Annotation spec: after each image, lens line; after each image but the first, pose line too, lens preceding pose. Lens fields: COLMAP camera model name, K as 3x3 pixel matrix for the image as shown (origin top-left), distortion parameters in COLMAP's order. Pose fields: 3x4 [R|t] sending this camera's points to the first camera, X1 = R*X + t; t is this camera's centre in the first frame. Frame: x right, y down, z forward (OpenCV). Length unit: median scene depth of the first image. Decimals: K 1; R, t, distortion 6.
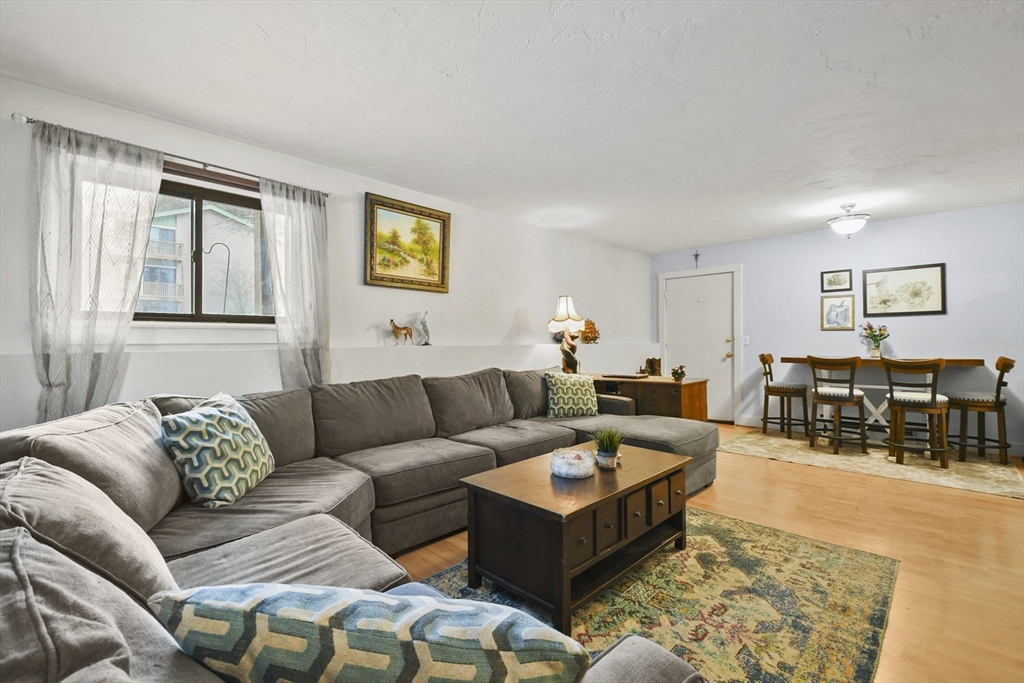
lens RADIAL K [[444.9, 0, 505.9], [0, 444.9, 338.4], [0, 0, 1]] dist [0.011676, -0.010242]
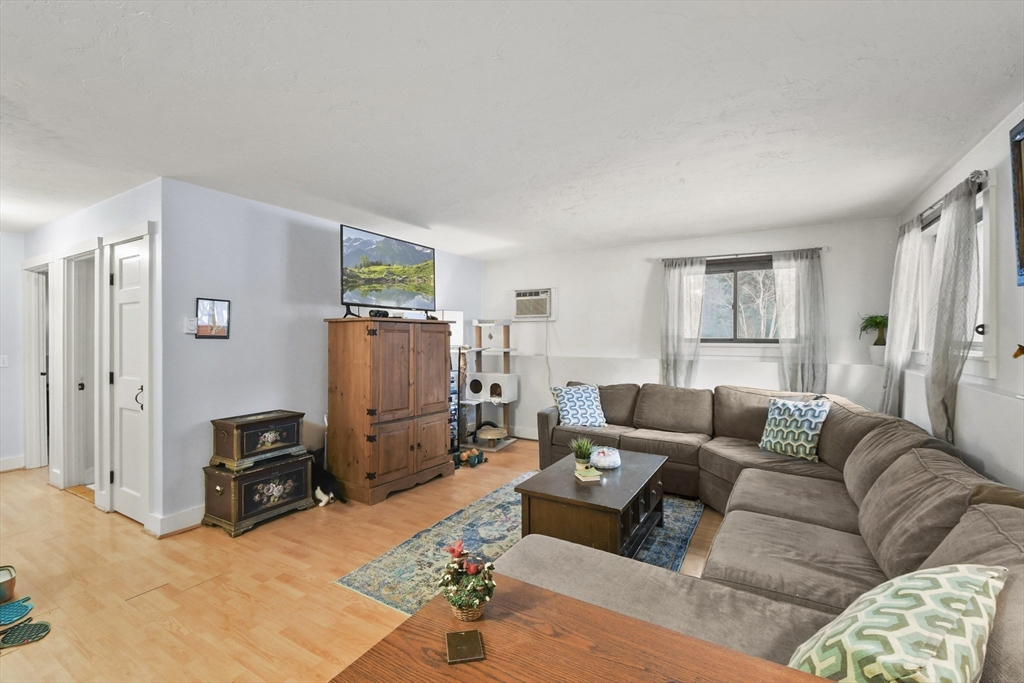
lens RADIAL K [[444.9, 0, 502.6], [0, 444.9, 345.9], [0, 0, 1]] dist [0.011676, -0.010242]
pose [[-0.971057, 0.013239, -0.238480, 0.410925], [0.009085, 0.999787, 0.018512, -0.050589], [0.238674, 0.015809, -0.970971, 1.191326]]
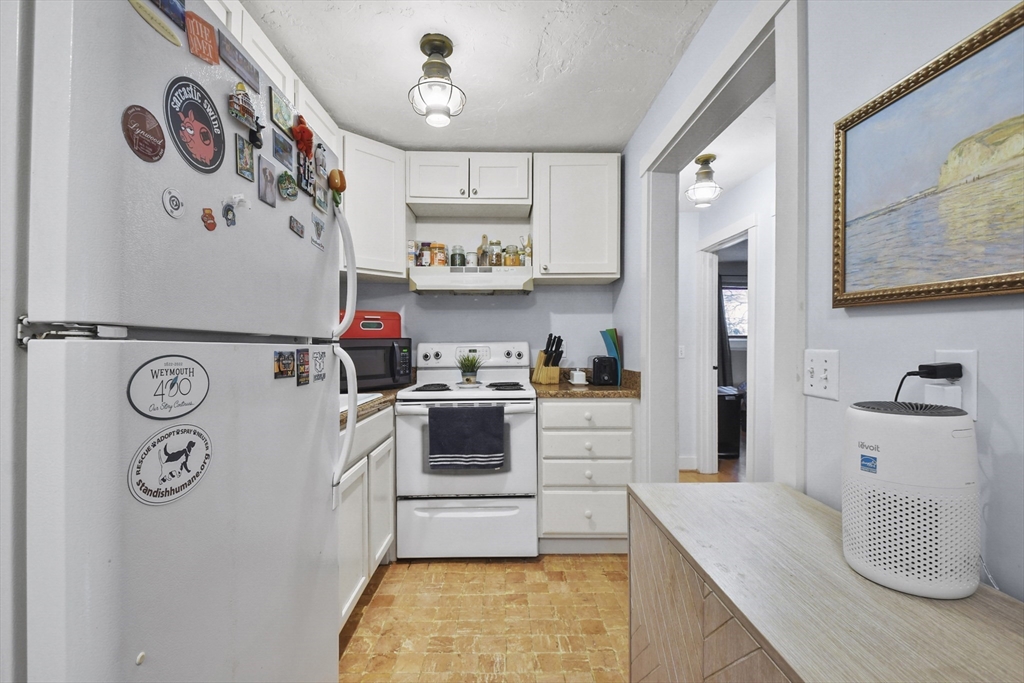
lens RADIAL K [[444.9, 0, 498.2], [0, 444.9, 344.3], [0, 0, 1]] dist [0.011676, -0.010242]
pose [[-0.702836, 0.000431, 0.711351, 0.919855], [-0.002316, 0.999993, -0.002895, -0.016205], [-0.711348, -0.003682, -0.702831, 0.850506]]
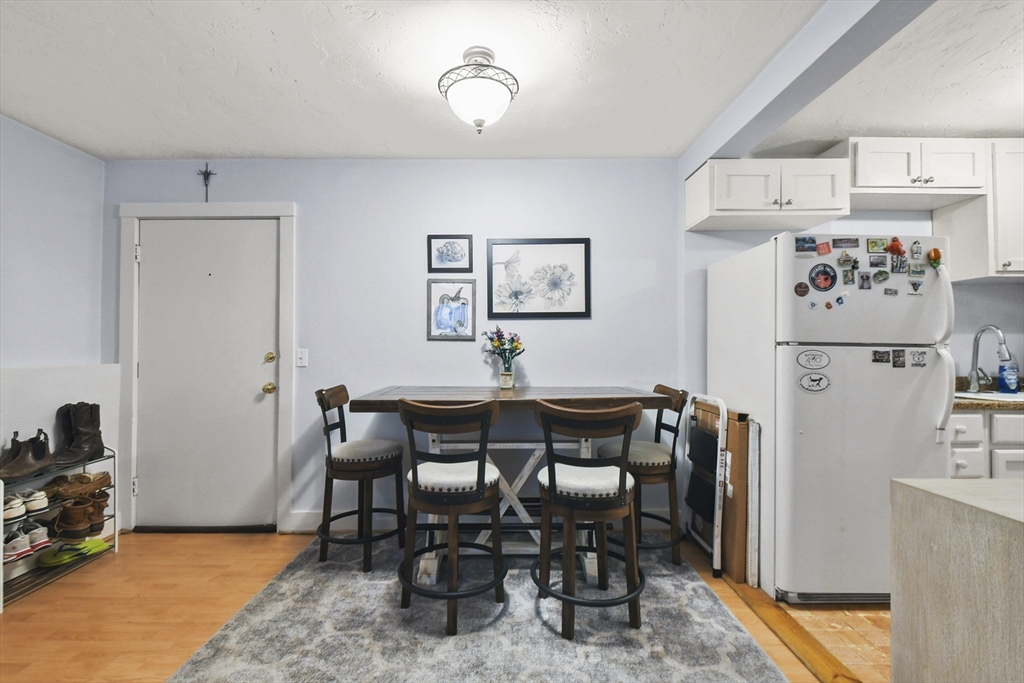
lens RADIAL K [[444.9, 0, 507.2], [0, 444.9, 340.2], [0, 0, 1]] dist [0.011676, -0.010242]
pose [[0.703913, 0.015234, 0.710123, 0.507465], [-0.007324, 0.999872, -0.014191, -0.014229], [-0.710249, 0.004788, 0.703935, 0.715167]]
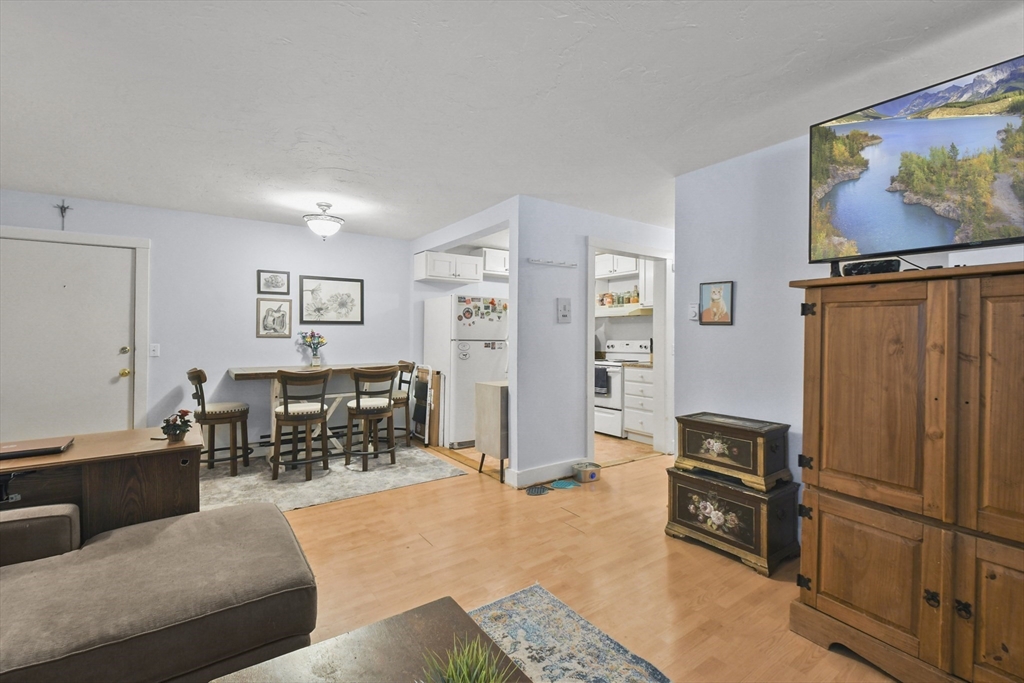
lens RADIAL K [[444.9, 0, 502.6], [0, 444.9, 326.7], [0, 0, 1]] dist [0.011676, -0.010242]
pose [[0.182307, 0.021261, 0.983012, -0.072015], [-0.008641, 0.999762, -0.020021, -0.033388], [-0.983204, -0.004844, 0.182448, 0.498846]]
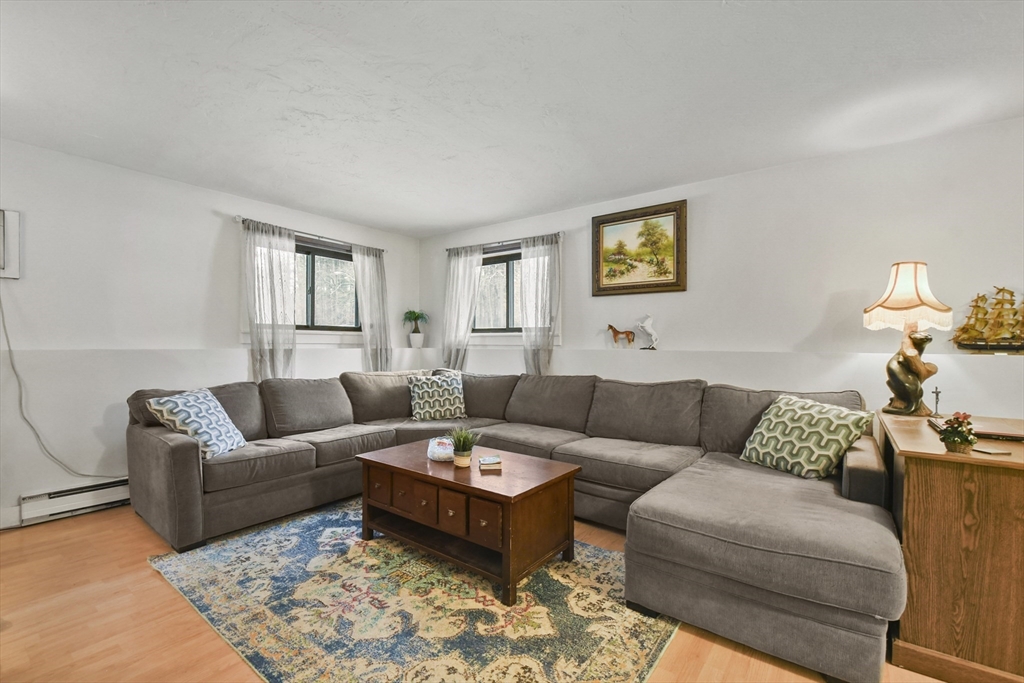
lens RADIAL K [[444.9, 0, 511.2], [0, 444.9, 351.3], [0, 0, 1]] dist [0.011676, -0.010242]
pose [[0.136596, 0.023999, -0.990336, 0.704266], [0.002728, 0.999694, 0.024602, -0.004141], [0.990623, -0.006062, 0.136488, 0.533378]]
